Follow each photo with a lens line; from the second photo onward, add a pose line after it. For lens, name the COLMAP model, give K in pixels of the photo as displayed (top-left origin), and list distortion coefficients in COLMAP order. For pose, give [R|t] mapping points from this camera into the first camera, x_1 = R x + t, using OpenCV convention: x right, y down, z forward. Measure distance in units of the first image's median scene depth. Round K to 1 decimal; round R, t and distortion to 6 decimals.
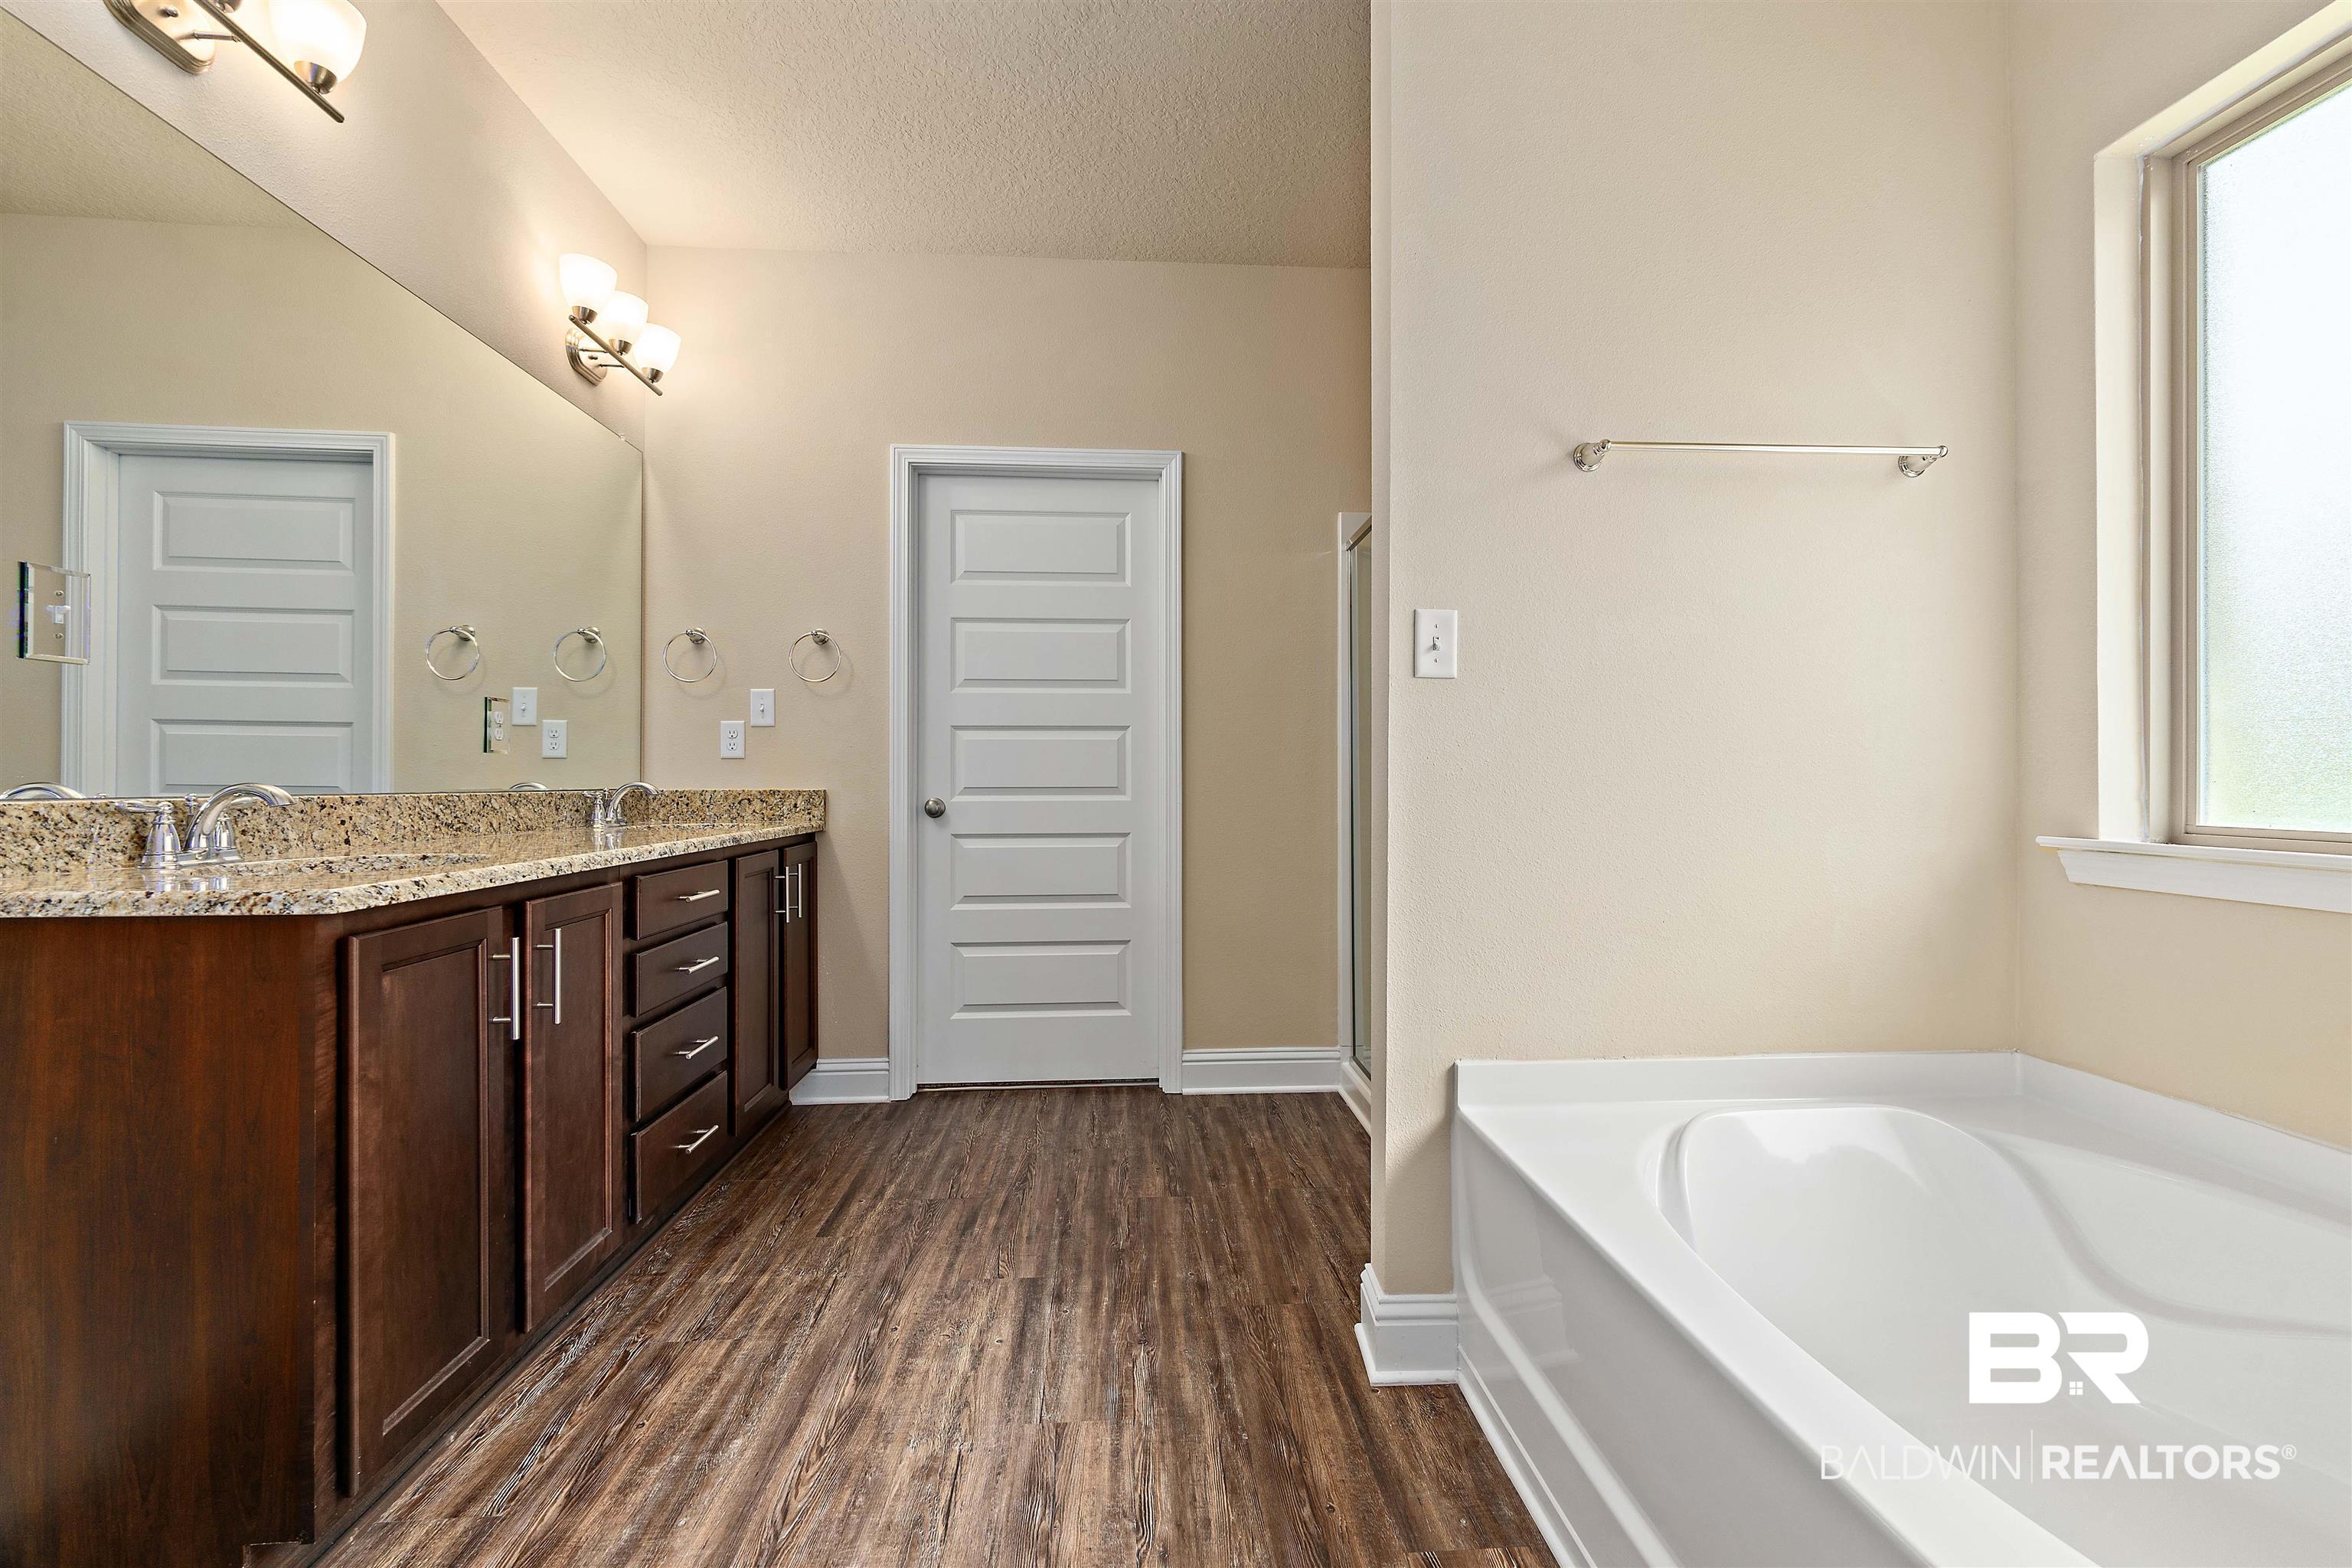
lens RADIAL K [[1038.3, 0, 1184.8], [0, 1038.3, 778.7], [0, 0, 1]] dist [-0.000913, -0.000333]
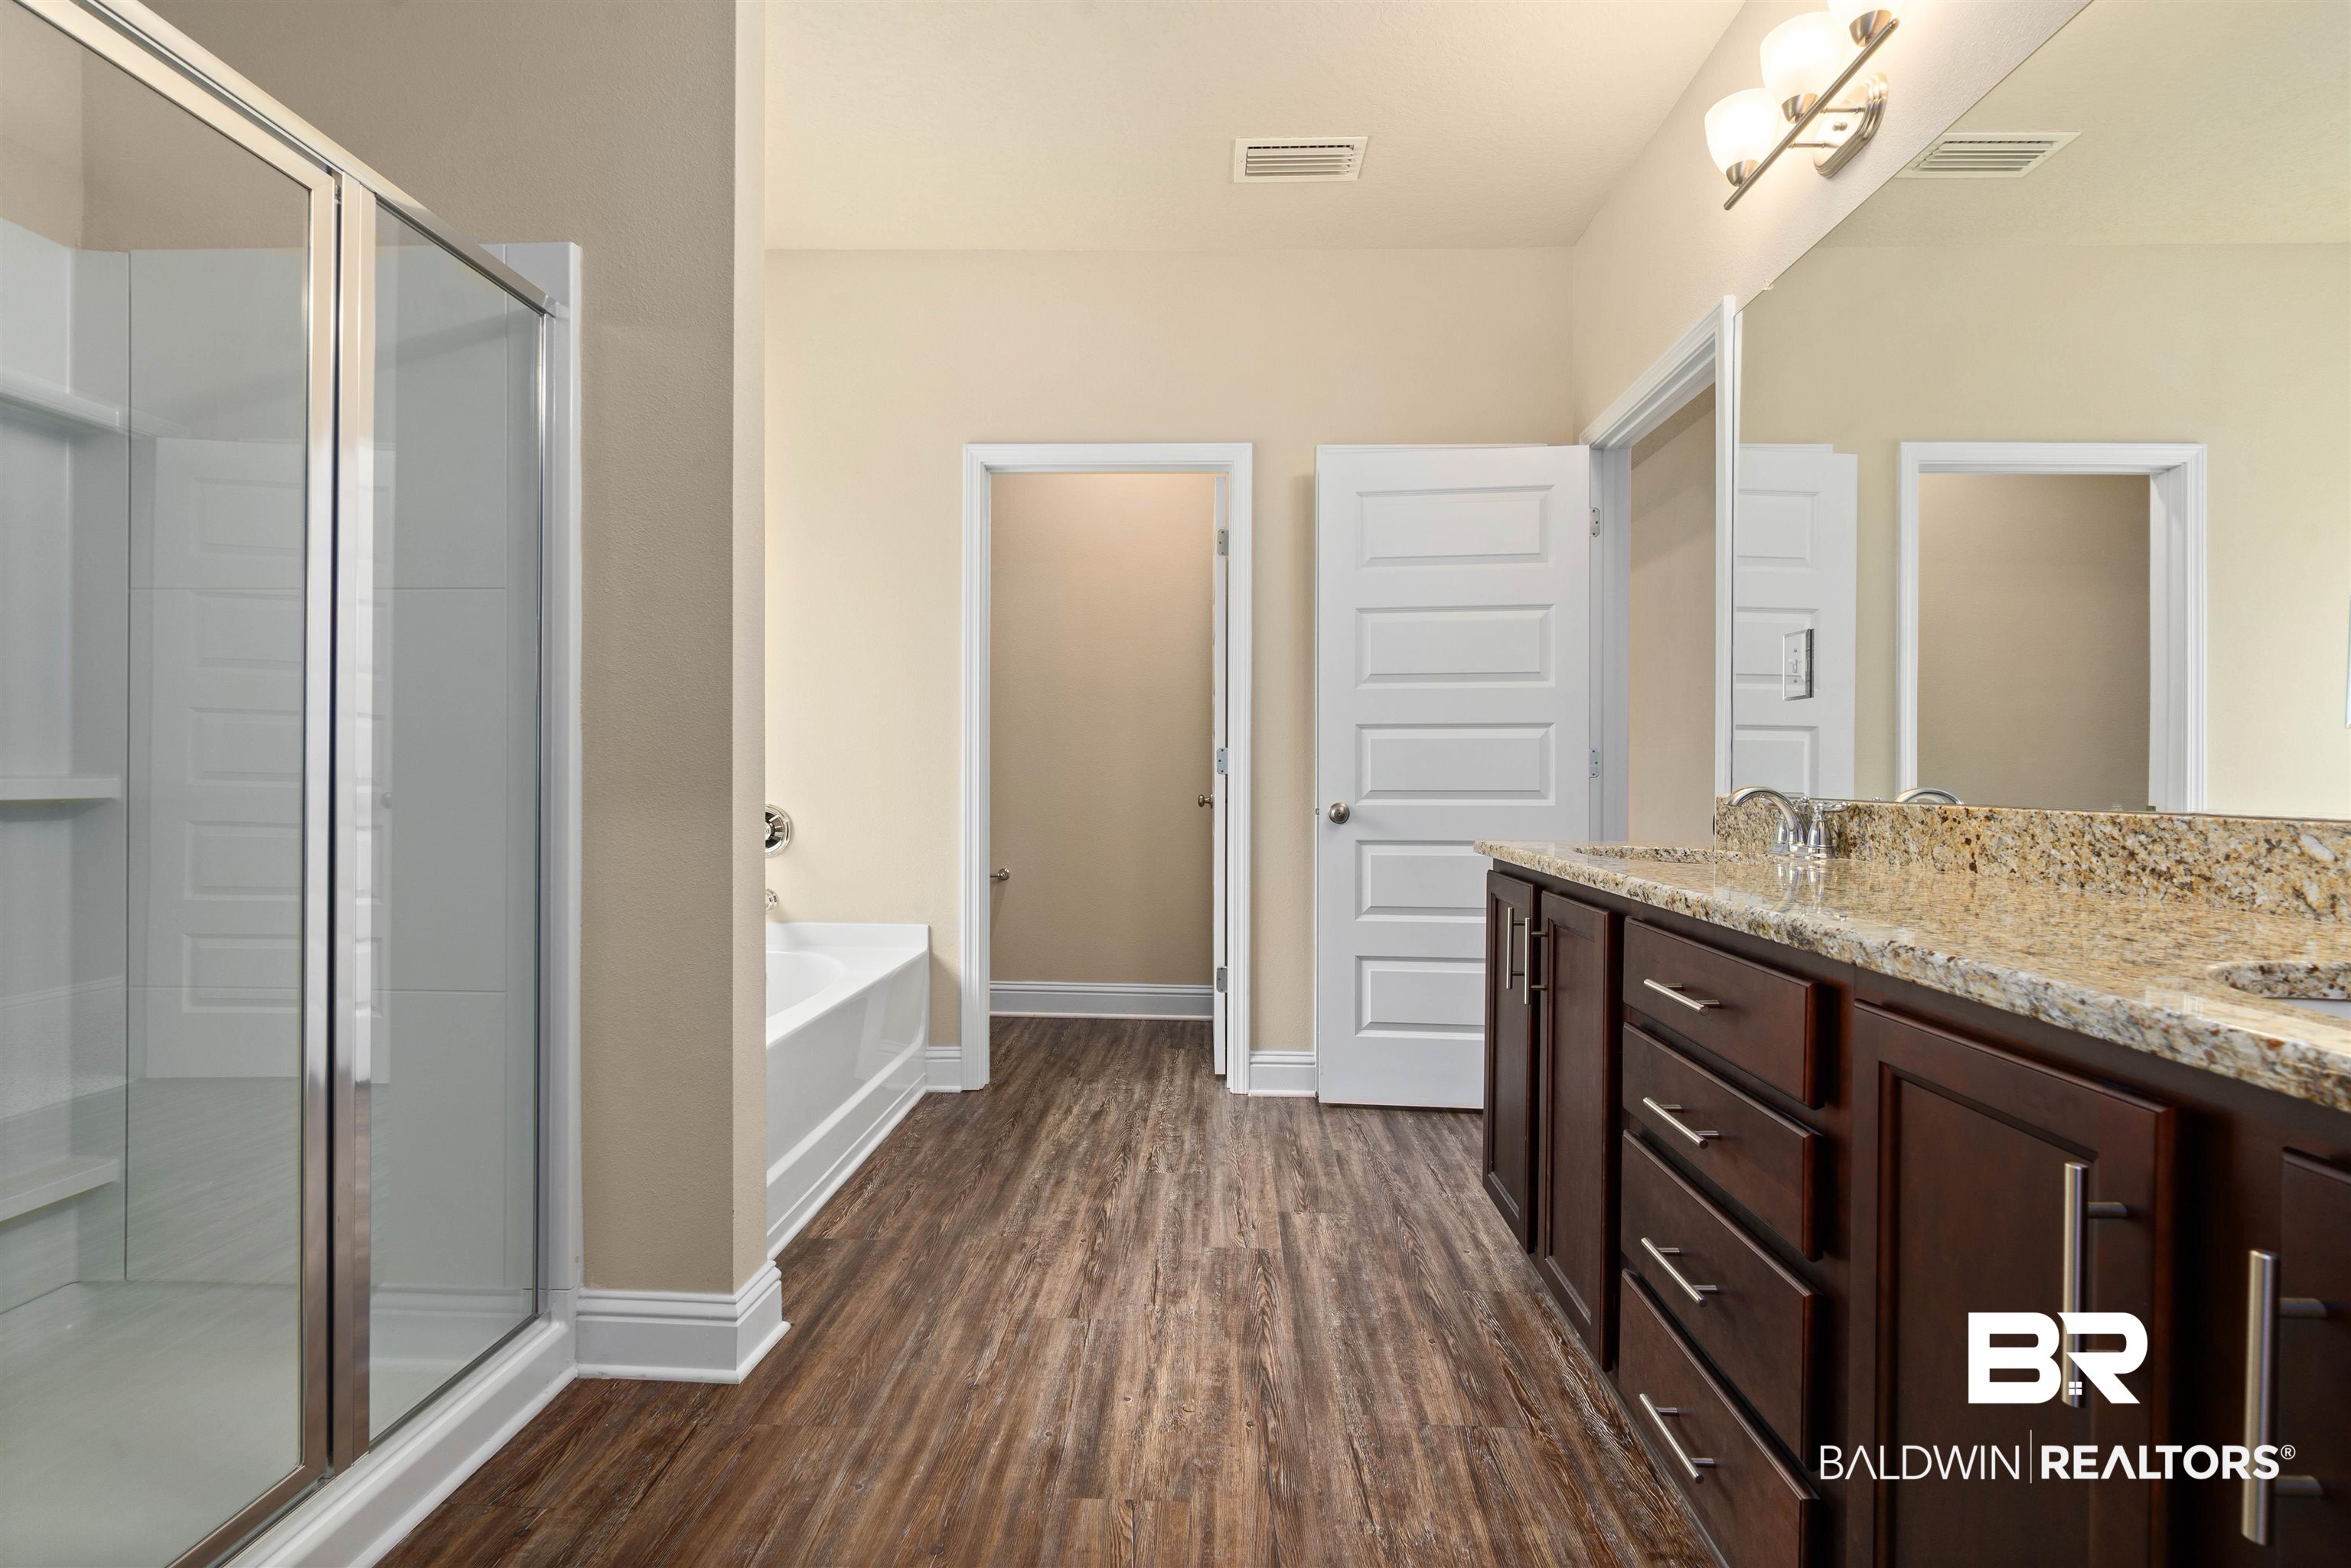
lens RADIAL K [[1037.8, 0, 1184.3], [0, 1037.8, 778.7], [0, 0, 1]] dist [-0.000913, -0.000333]
pose [[-0.995190, -0.007838, 0.097652, -0.312183], [-0.007625, 0.999968, 0.002555, -0.002490], [-0.097669, 0.001798, -0.995217, 1.894922]]
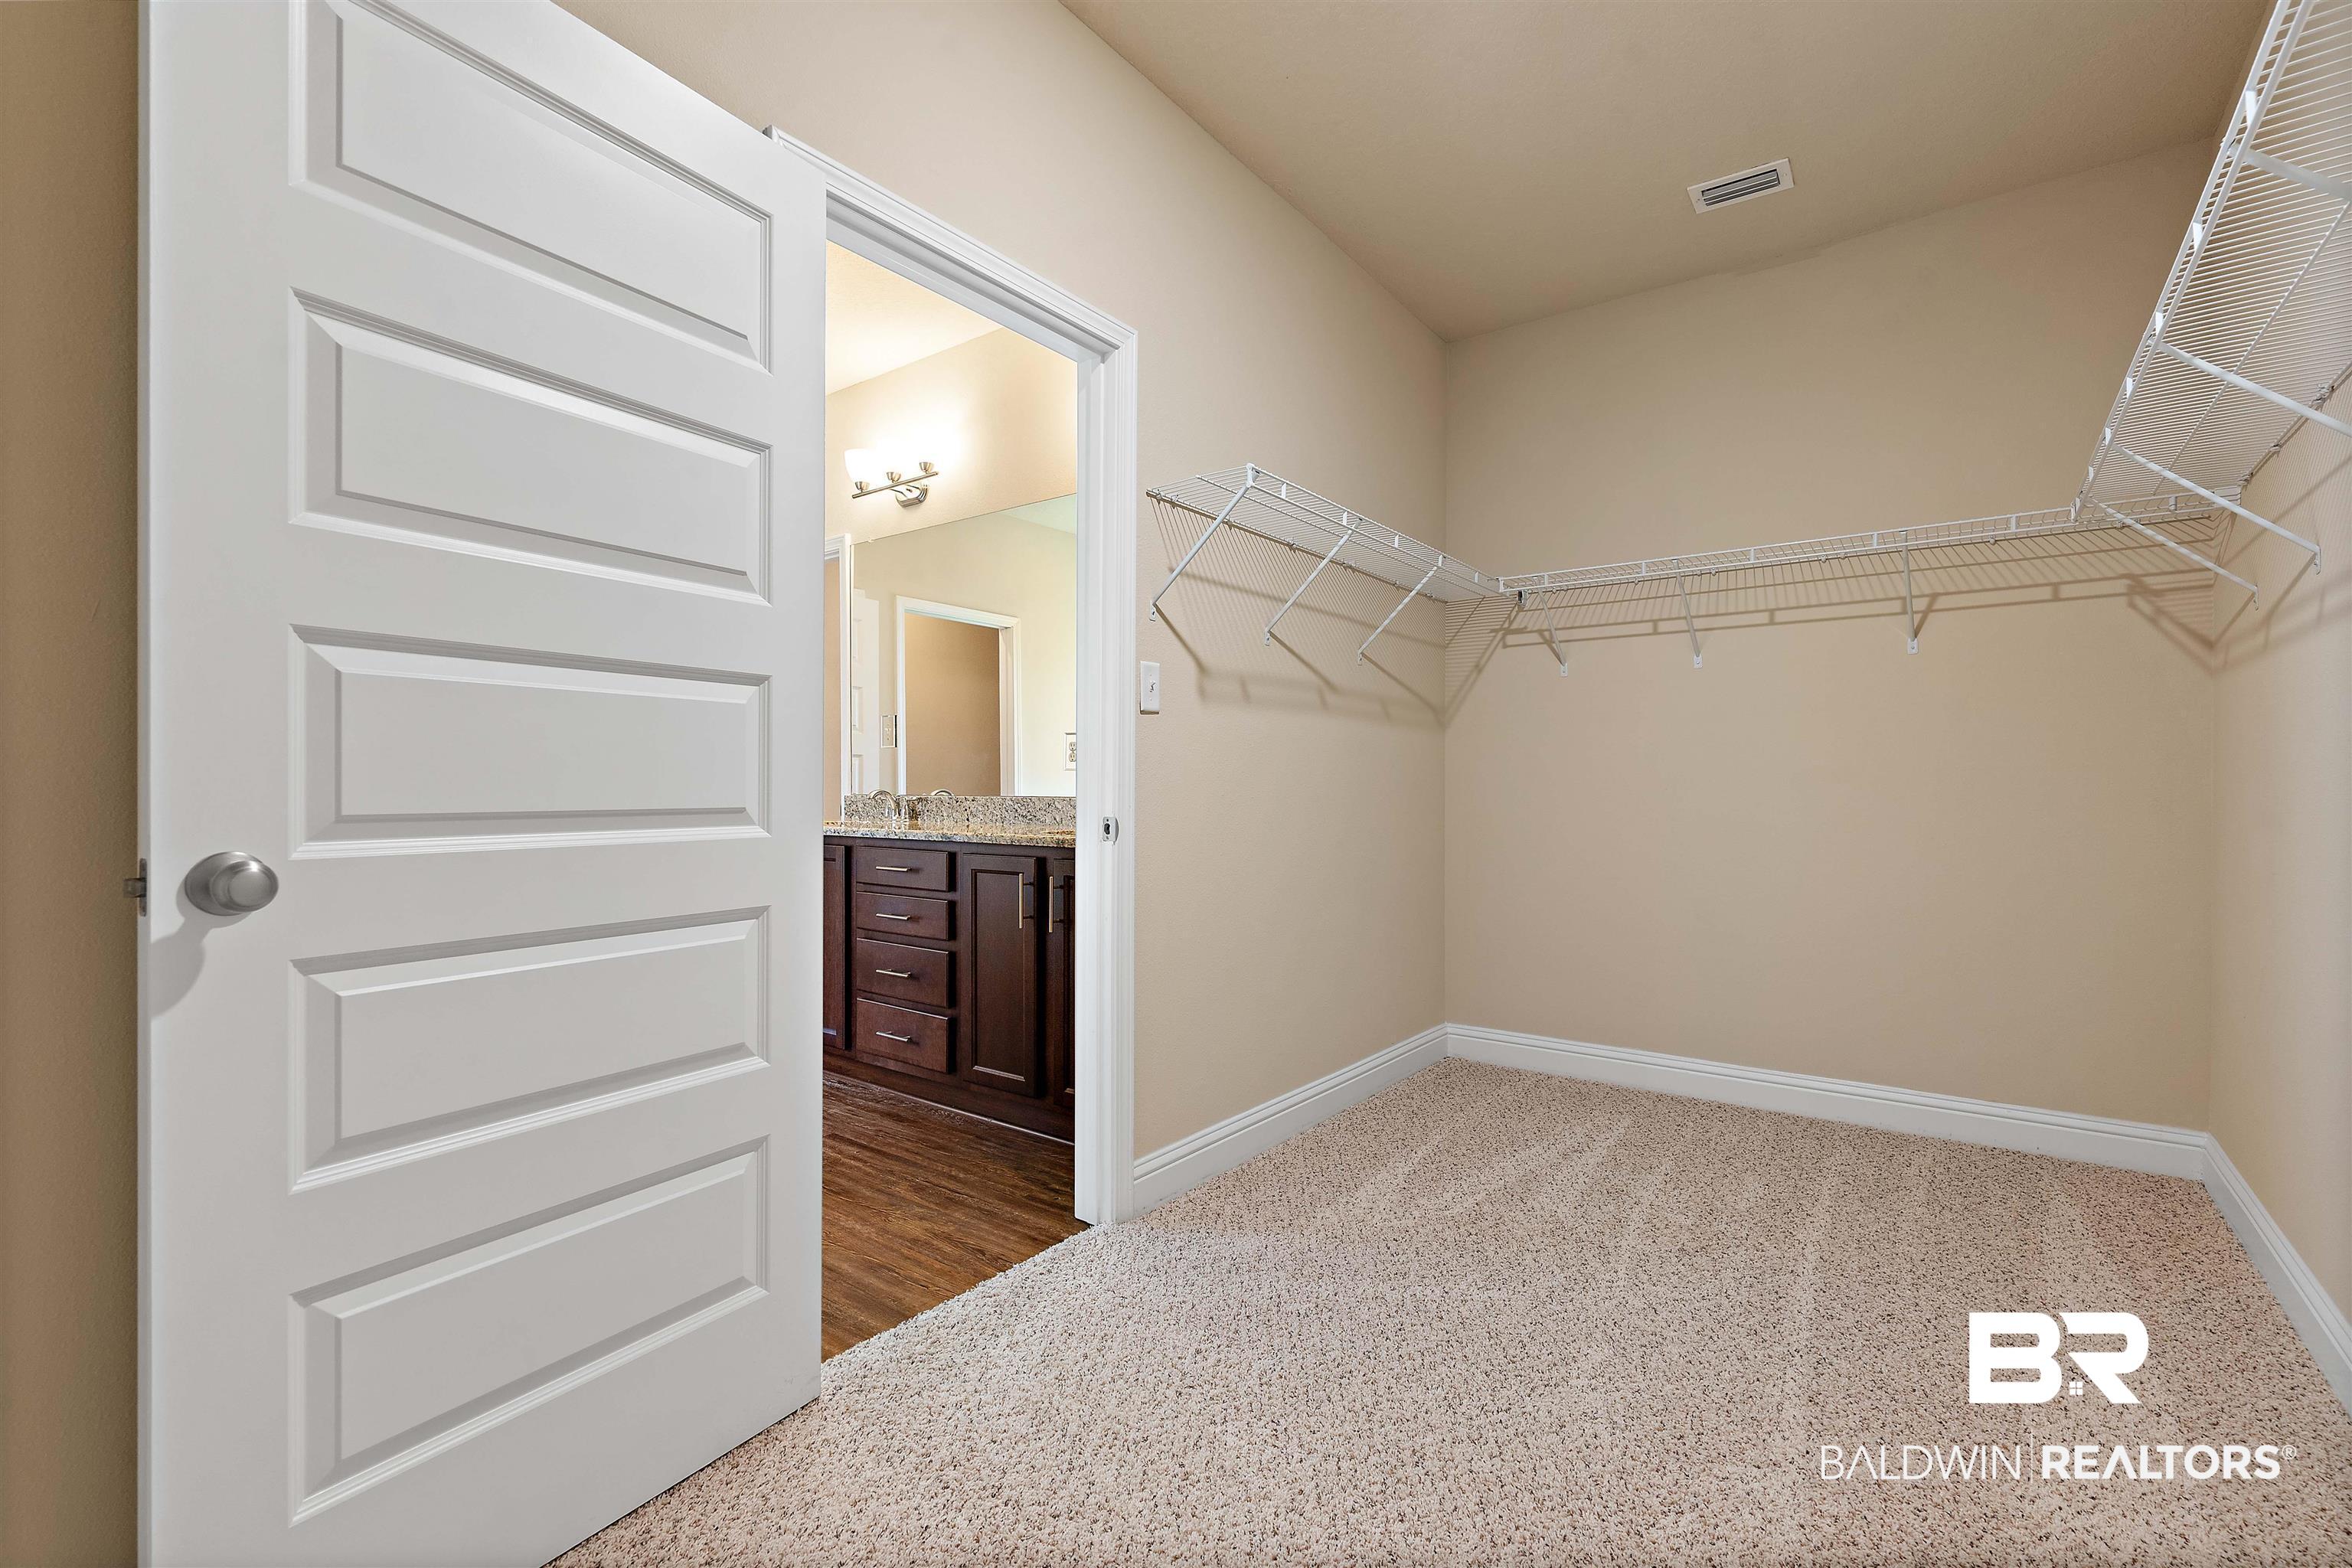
lens RADIAL K [[1038.3, 0, 1184.8], [0, 1038.3, 778.7], [0, 0, 1]] dist [-0.000913, -0.000333]
pose [[-0.656526, -0.000388, -0.754304, 0.437473], [-0.000109, 1.000000, -0.000420, -0.017252], [0.754304, -0.000194, -0.656526, 2.725658]]
